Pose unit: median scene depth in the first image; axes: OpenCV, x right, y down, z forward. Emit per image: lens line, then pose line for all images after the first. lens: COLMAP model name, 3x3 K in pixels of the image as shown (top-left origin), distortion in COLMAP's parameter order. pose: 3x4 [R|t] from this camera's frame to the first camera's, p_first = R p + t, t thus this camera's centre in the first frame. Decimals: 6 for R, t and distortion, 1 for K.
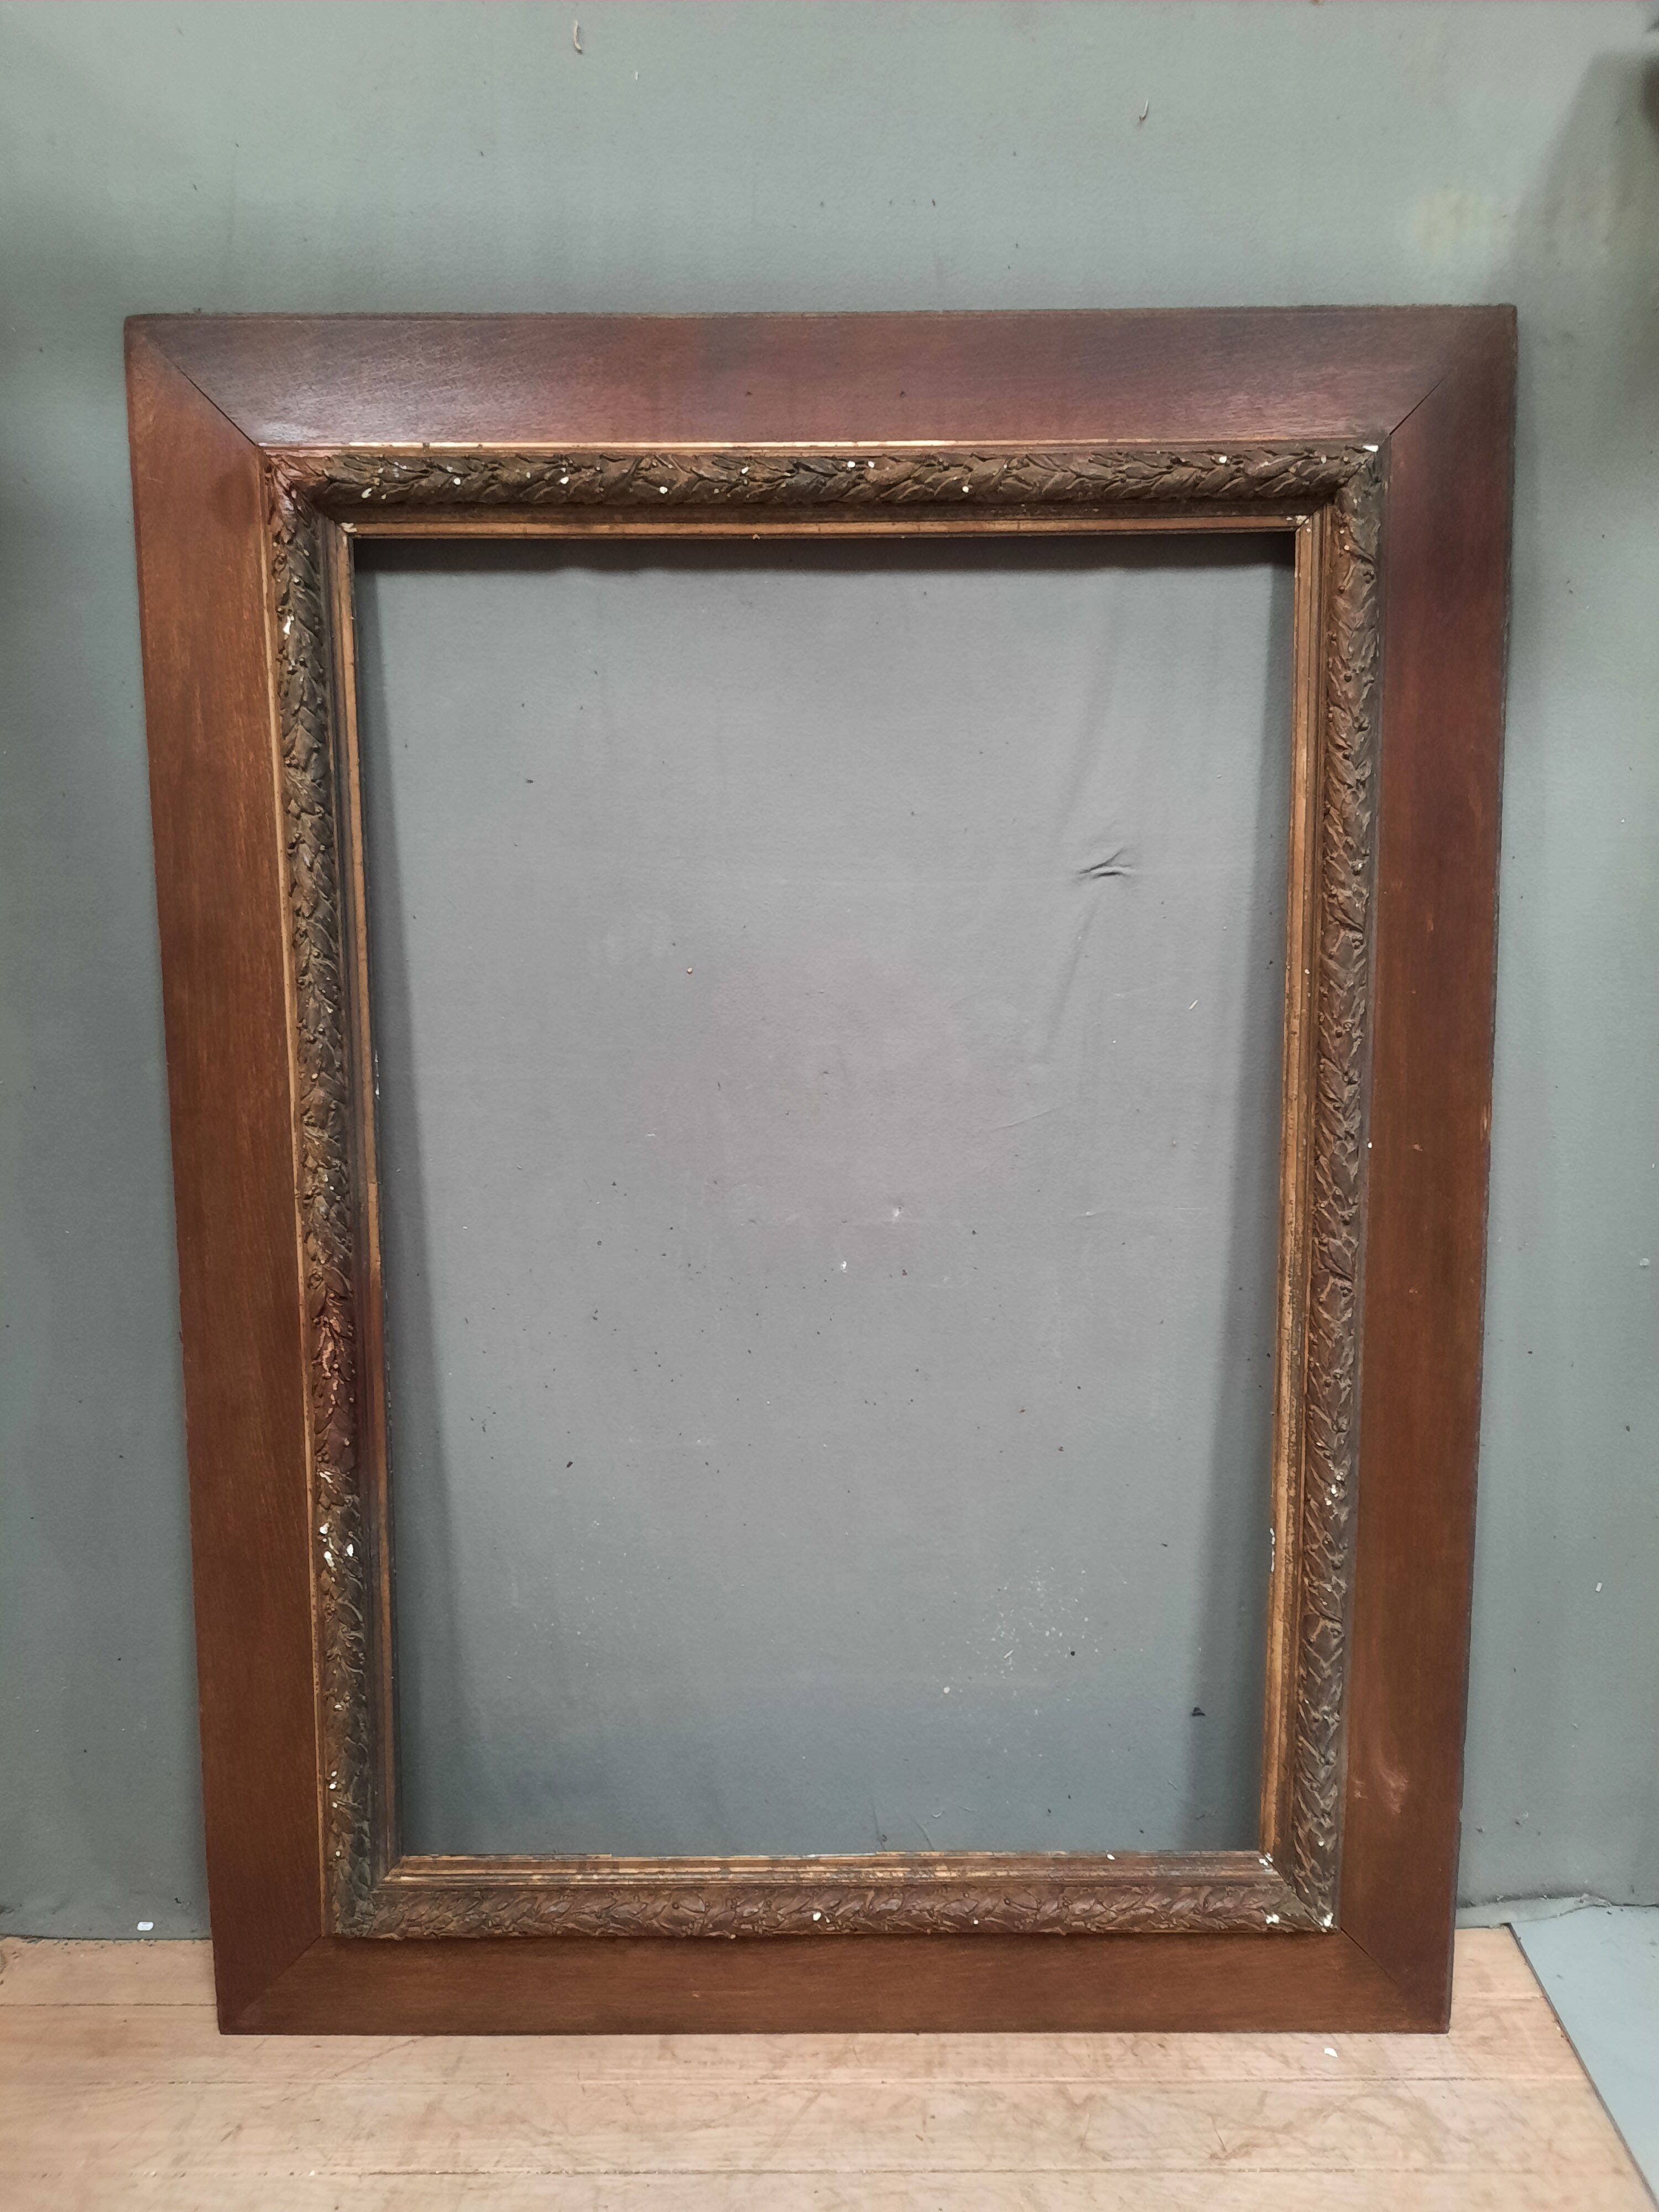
lens RADIAL K [[1721.4, 0, 829.5], [0, 1721.4, 1106.0], [0, 0, 1]] dist [0.023455, -0.035522]
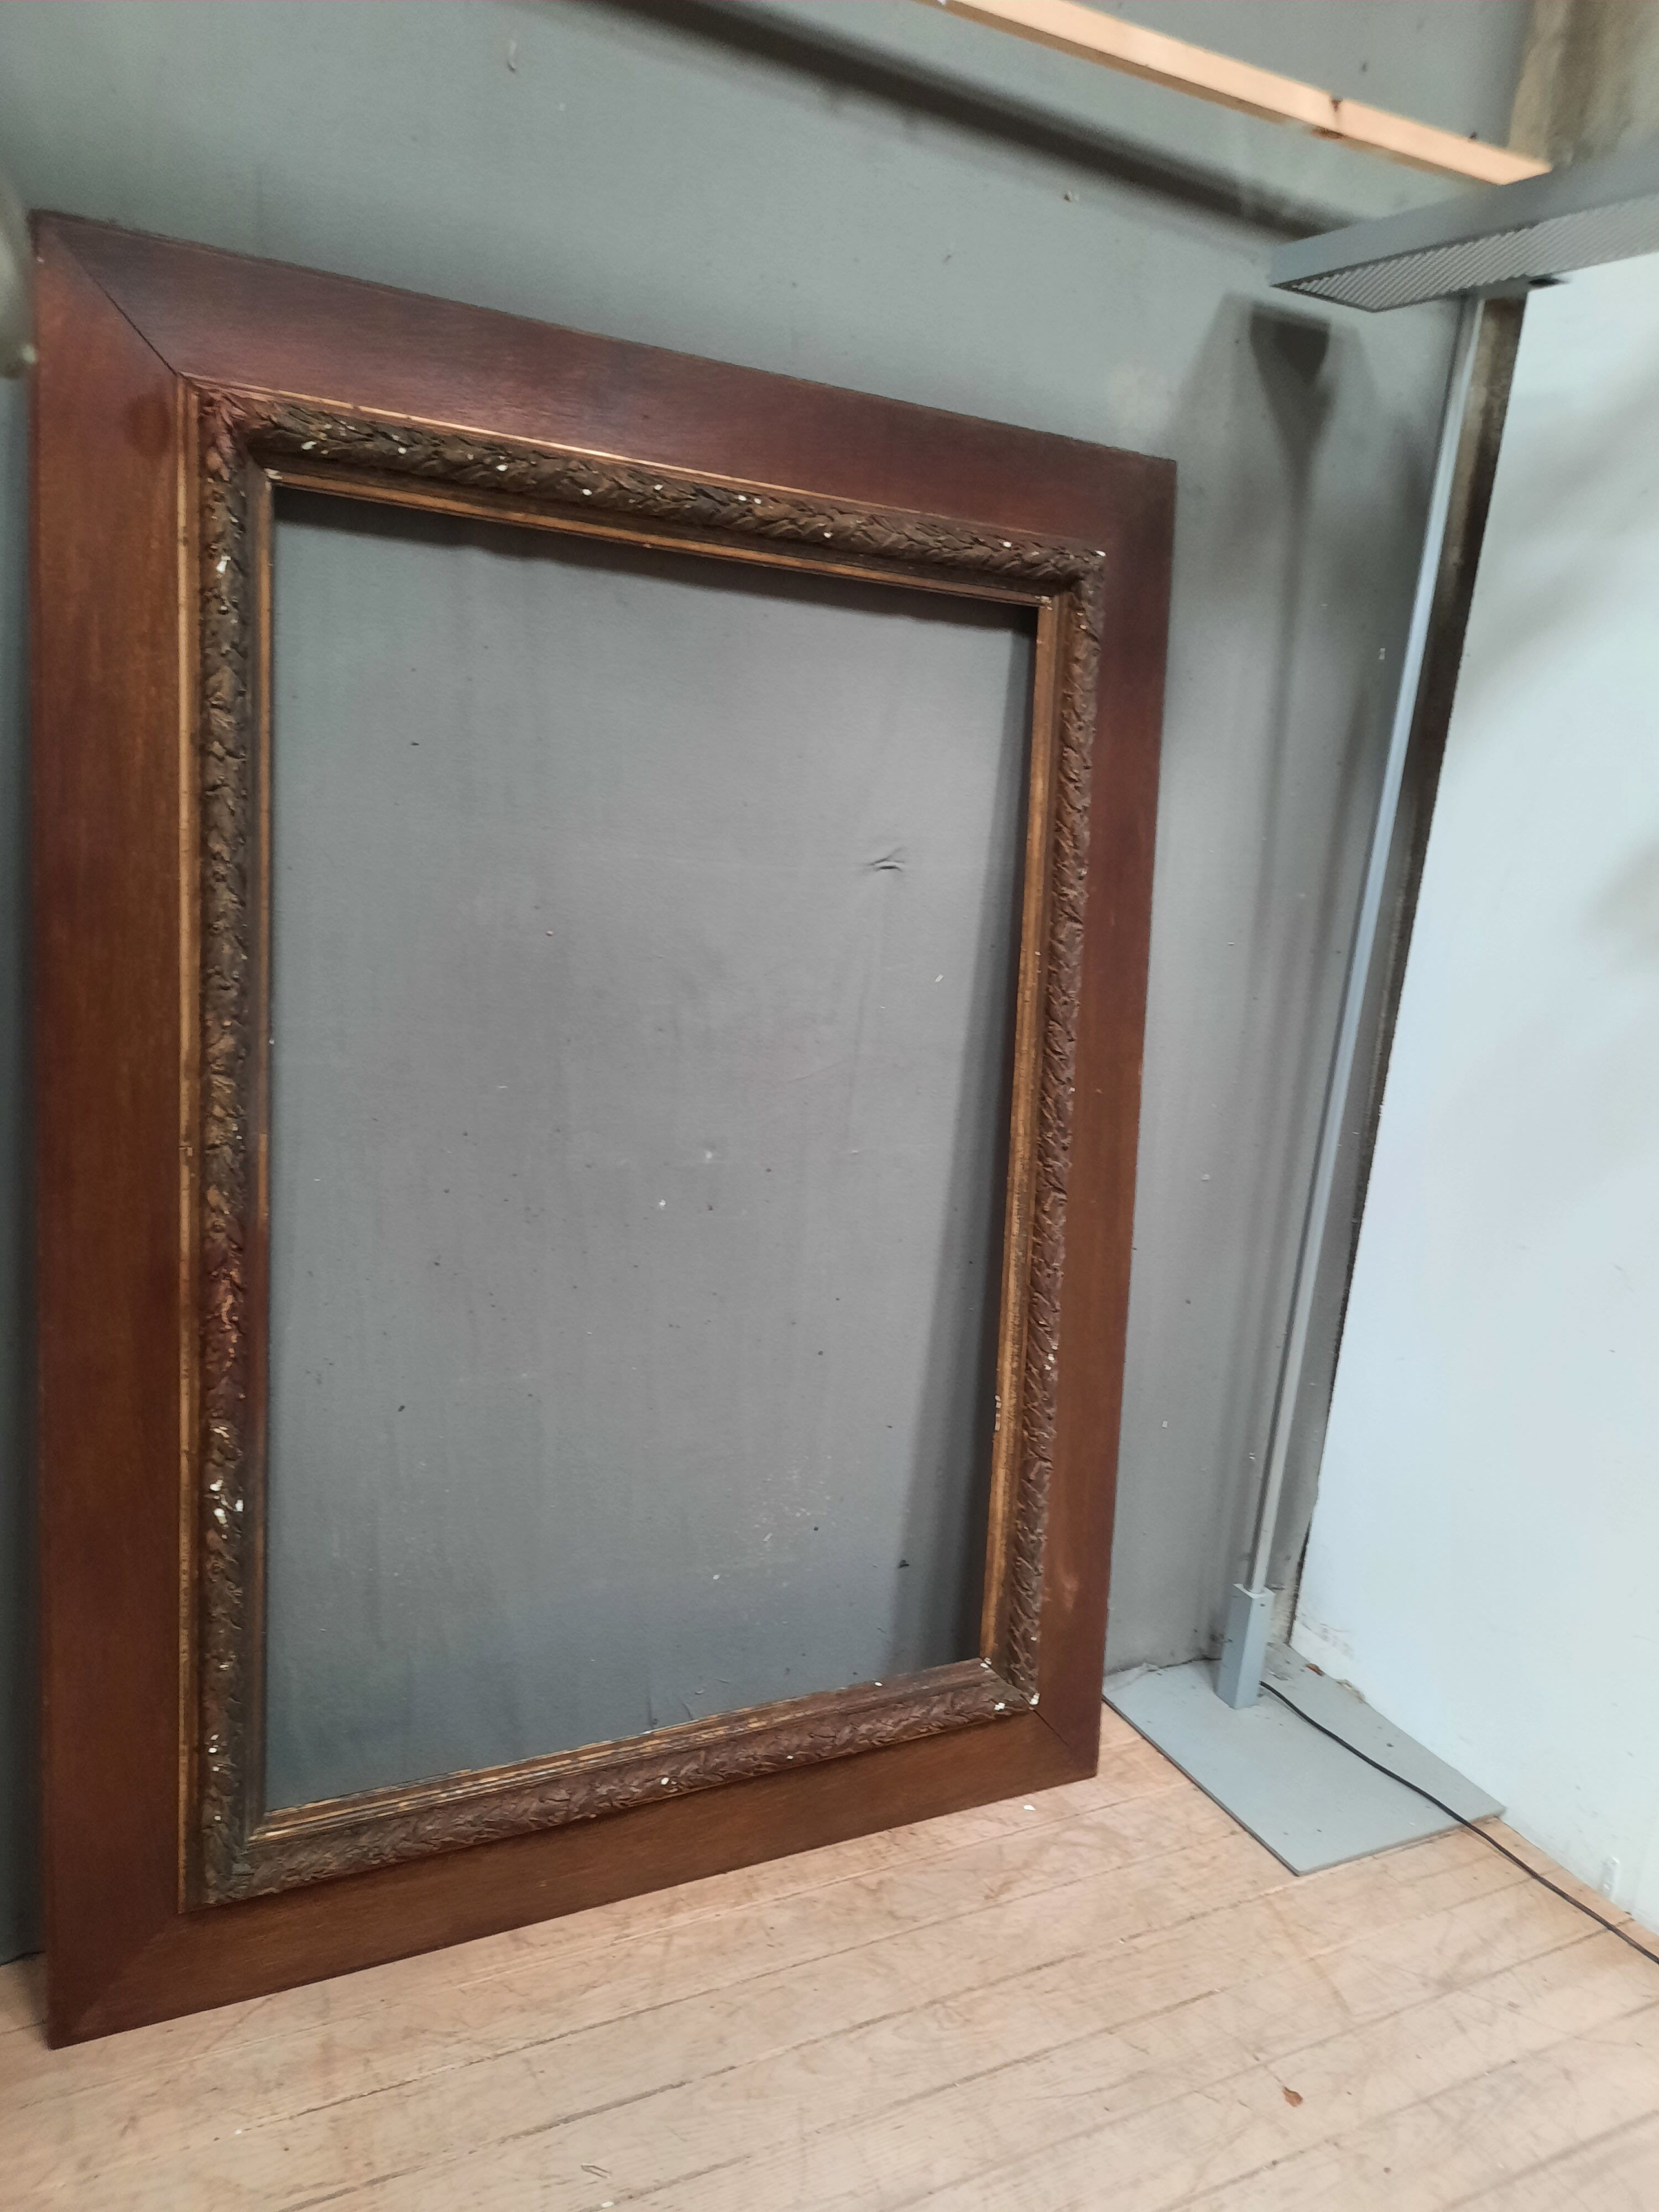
lens RADIAL K [[1709.3, 0, 878.6], [0, 1709.3, 1120.0], [0, 0, 1]] dist [0.036924, -0.057232]
pose [[0.862862, -0.014592, 0.505229, -0.459486], [0.012617, 0.999894, 0.007331, 0.034231], [-0.505282, 0.000049, 0.862954, -0.034115]]
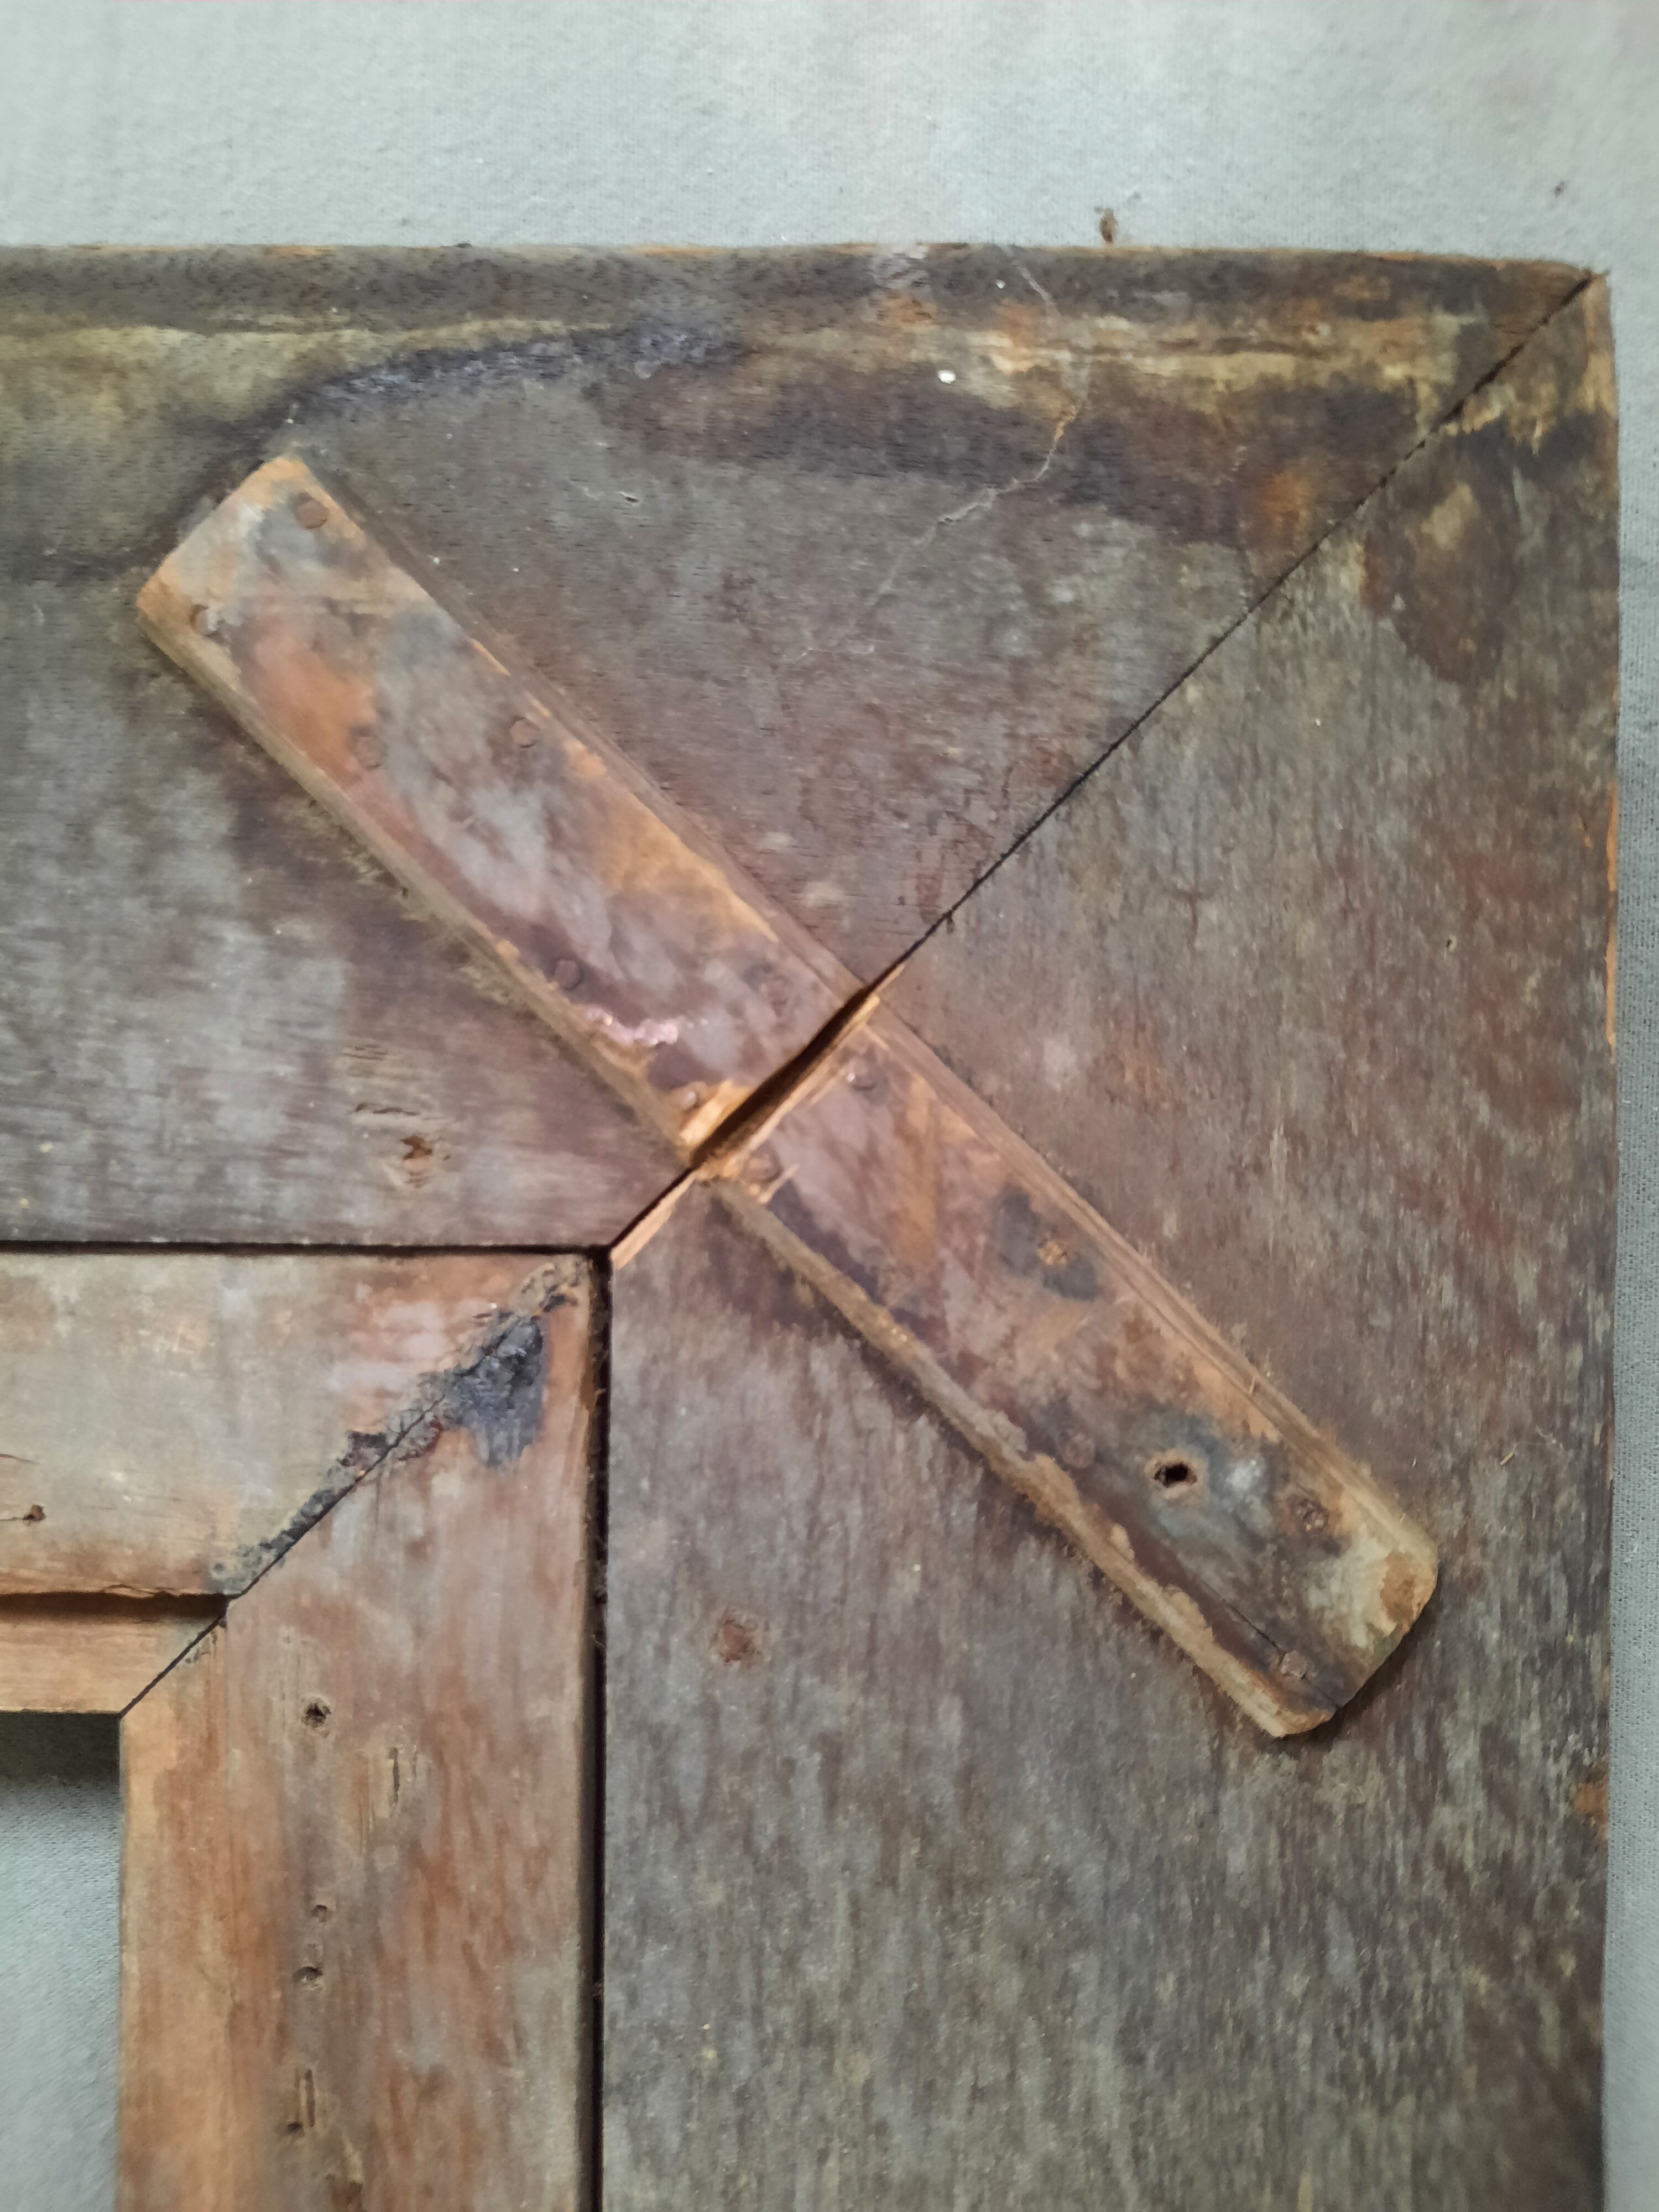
lens RADIAL K [[1723.1, 0, 836.2], [0, 1723.1, 1102.7], [0, 0, 1]] dist [0.032727, -0.054495]
pose [[0.999915, 0.012444, 0.003985, 0.329535], [-0.011823, 0.991488, -0.129661, -0.350711], [-0.005565, 0.129603, 0.991550, 0.794270]]
